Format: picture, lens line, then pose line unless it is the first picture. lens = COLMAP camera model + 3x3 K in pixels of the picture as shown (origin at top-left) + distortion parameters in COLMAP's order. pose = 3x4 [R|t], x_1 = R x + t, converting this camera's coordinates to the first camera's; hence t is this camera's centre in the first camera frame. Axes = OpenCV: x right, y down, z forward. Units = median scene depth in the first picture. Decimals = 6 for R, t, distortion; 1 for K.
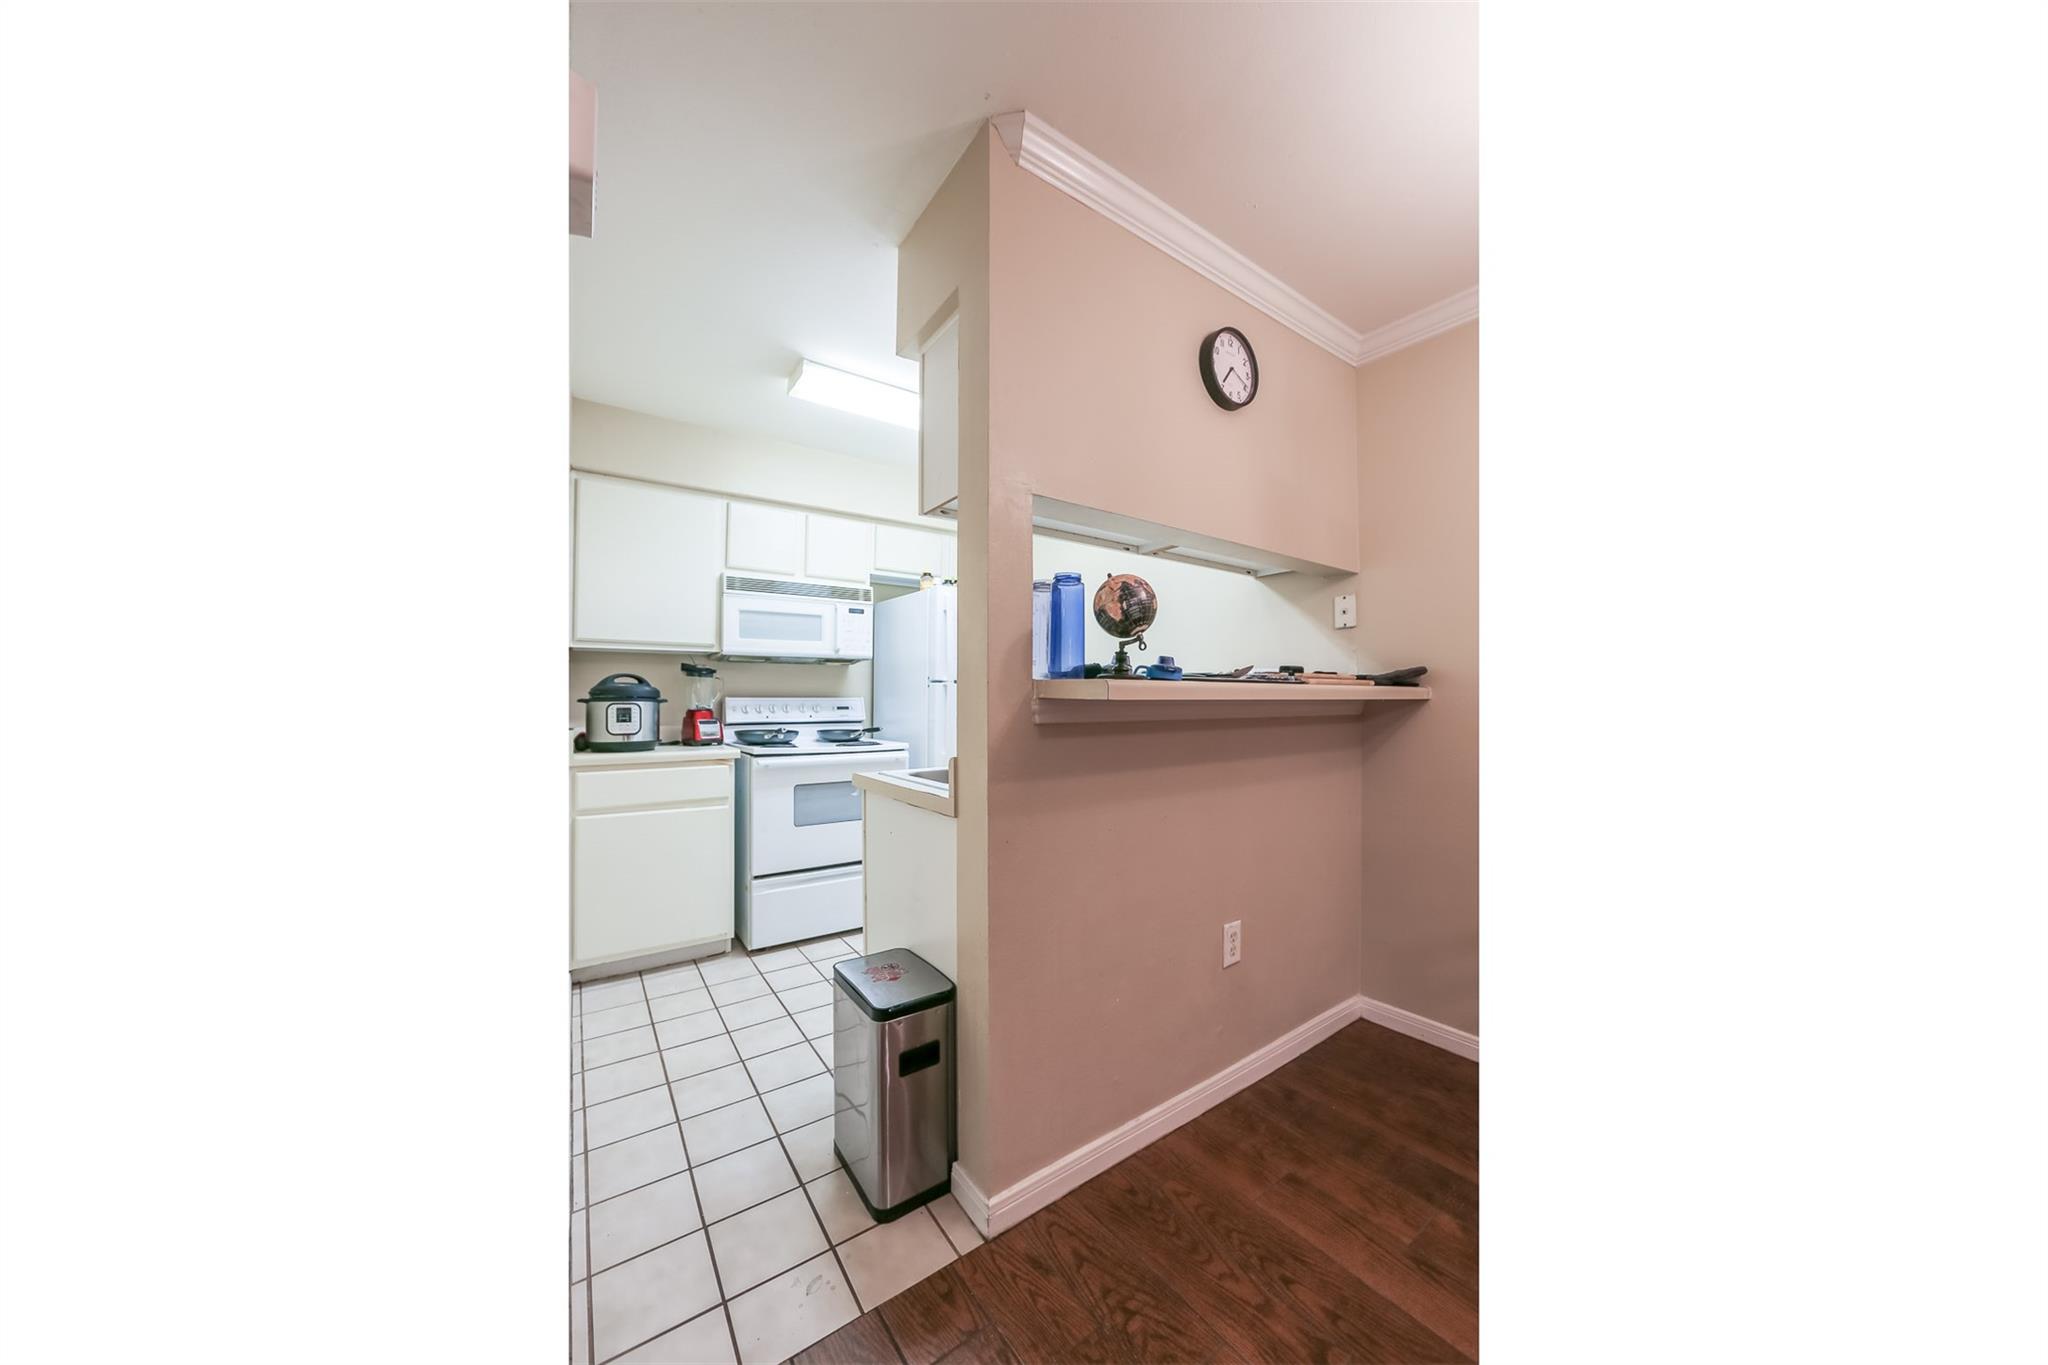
lens RADIAL K [[643.4, 0, 1018.4], [0, 643.4, 696.1], [0, 0, 1]] dist [-0.034988, 0.000093]
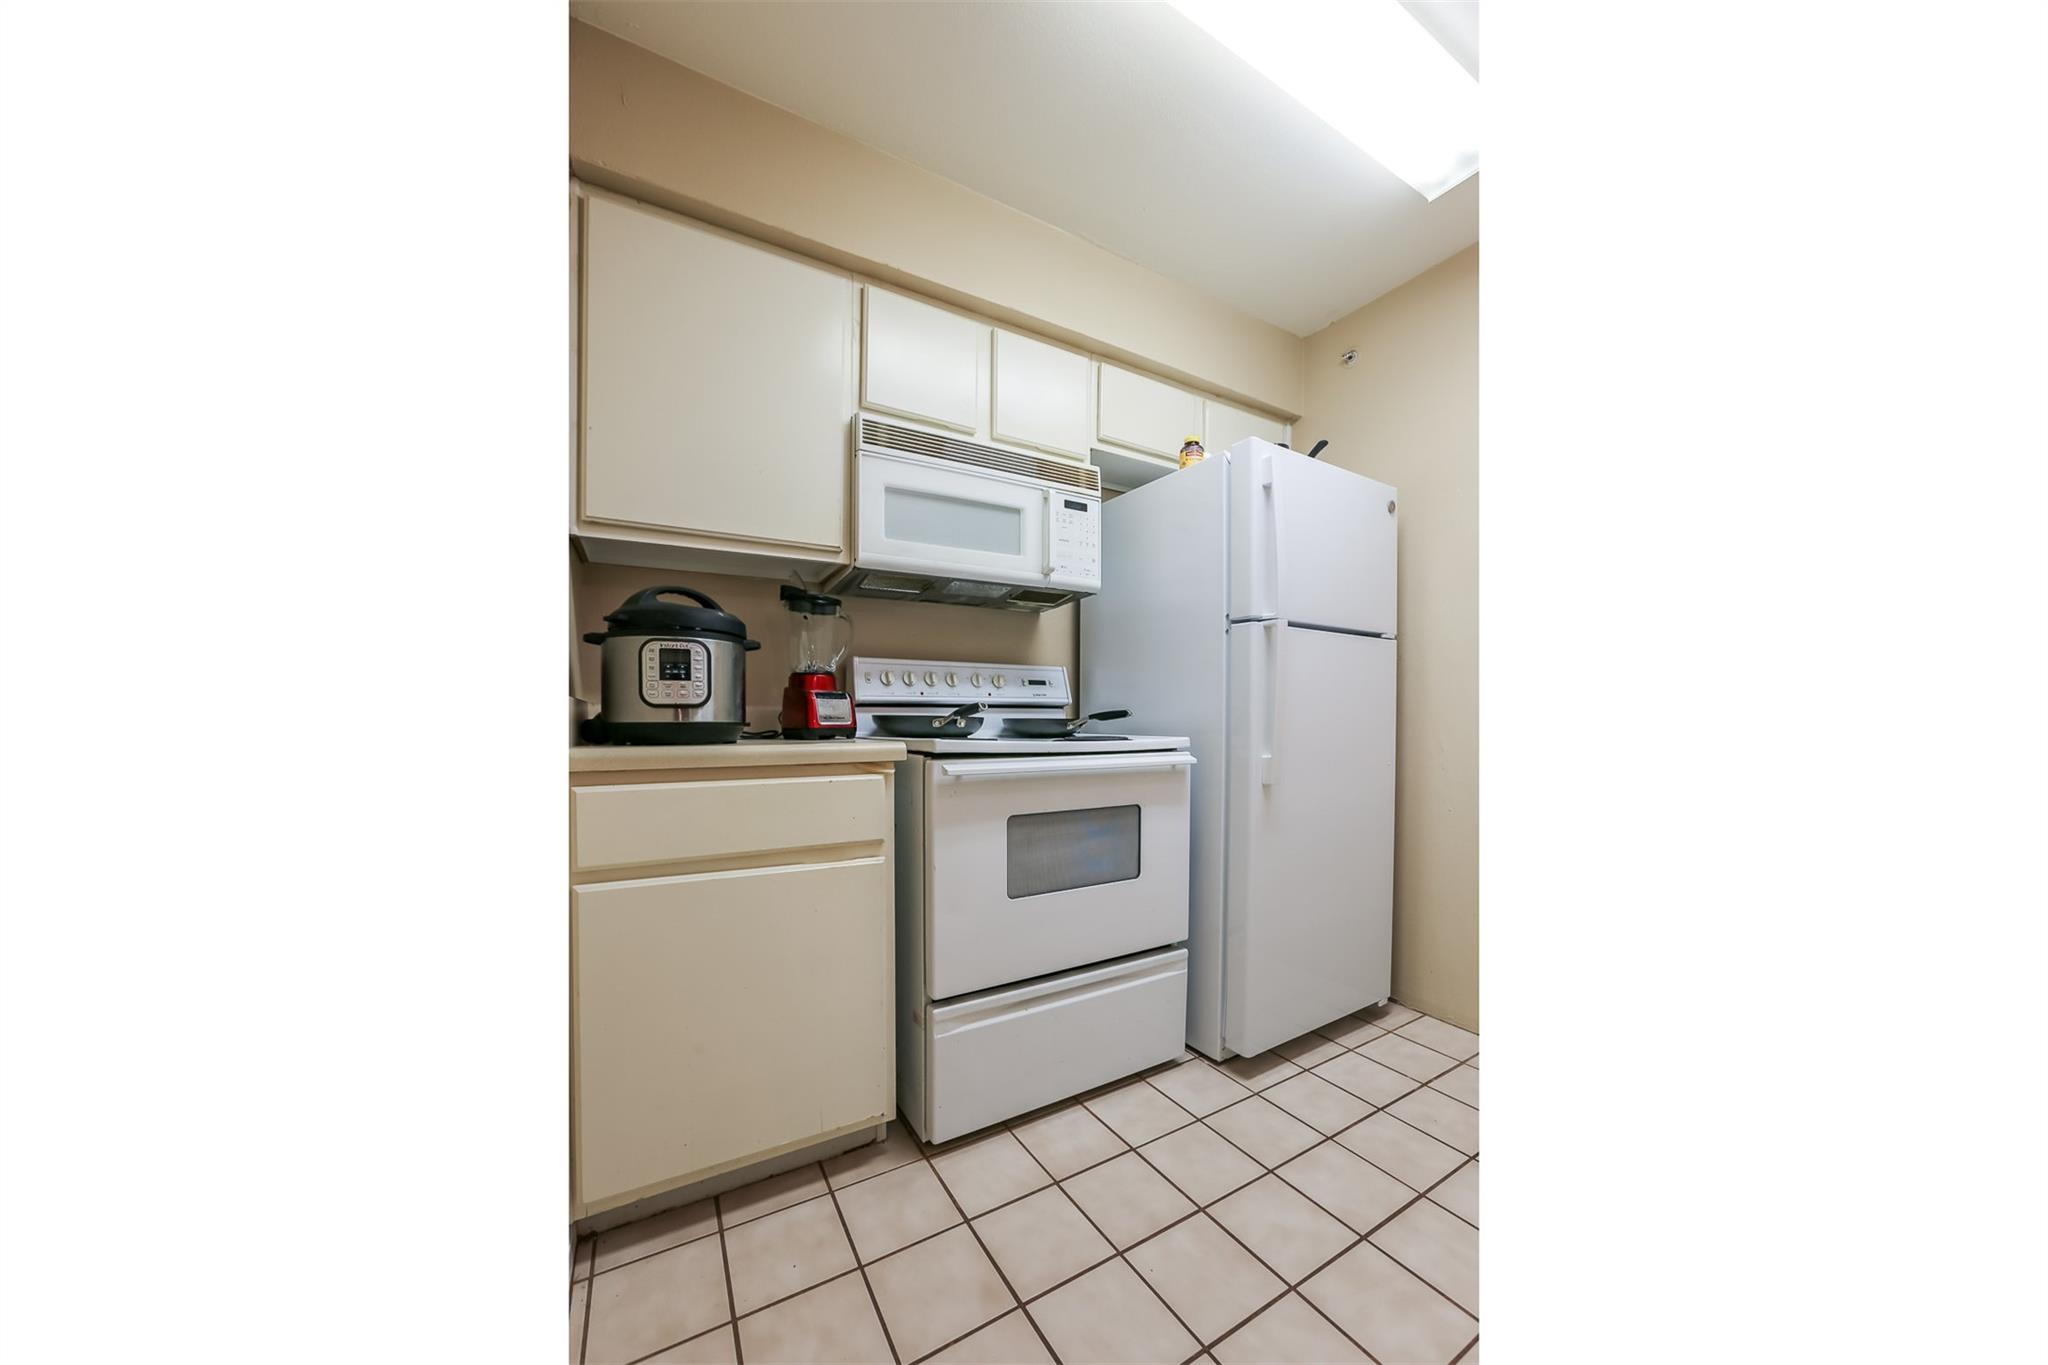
lens RADIAL K [[686.0, 0, 1034.9], [0, 686.0, 728.5], [0, 0, 1]] dist [-0.036525, 0.000049]
pose [[0.996840, 0.000500, -0.079438, -0.297019], [0.001382, 0.999720, 0.023641, 0.060603], [0.079428, -0.023676, 0.996559, 0.487141]]
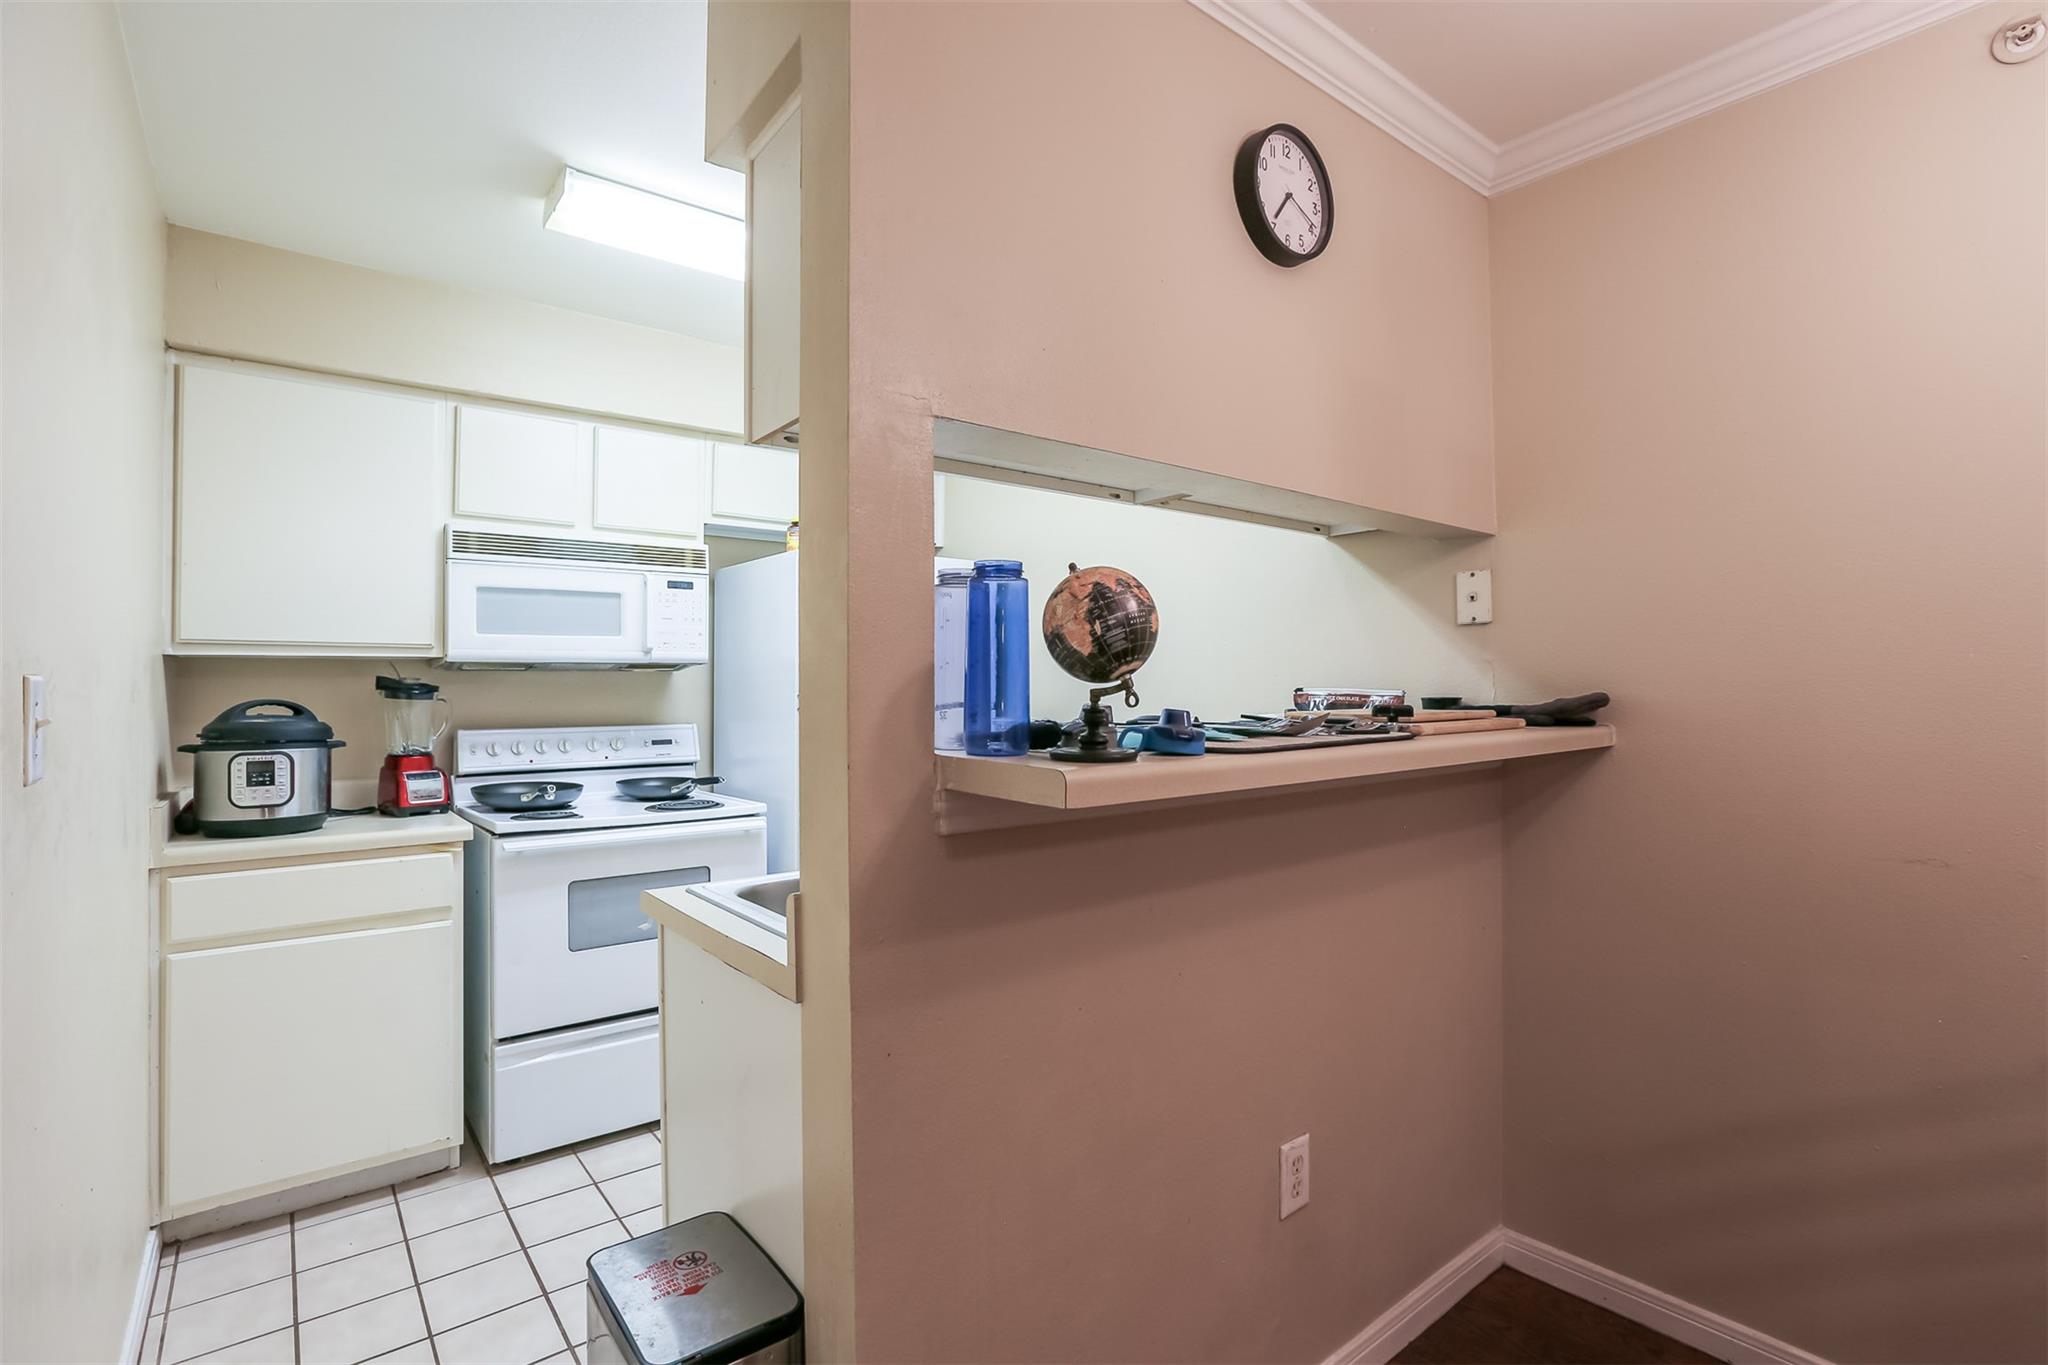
lens RADIAL K [[971.0, 0, 1024.0], [0, 971.0, 682.5], [0, 0, 1]] dist [-0.047476, 0.019074]
pose [[0.998486, -0.006127, 0.054657, 0.026867], [0.006379, 0.999970, -0.004432, -0.041894], [-0.054628, 0.004774, 0.998495, 0.087534]]
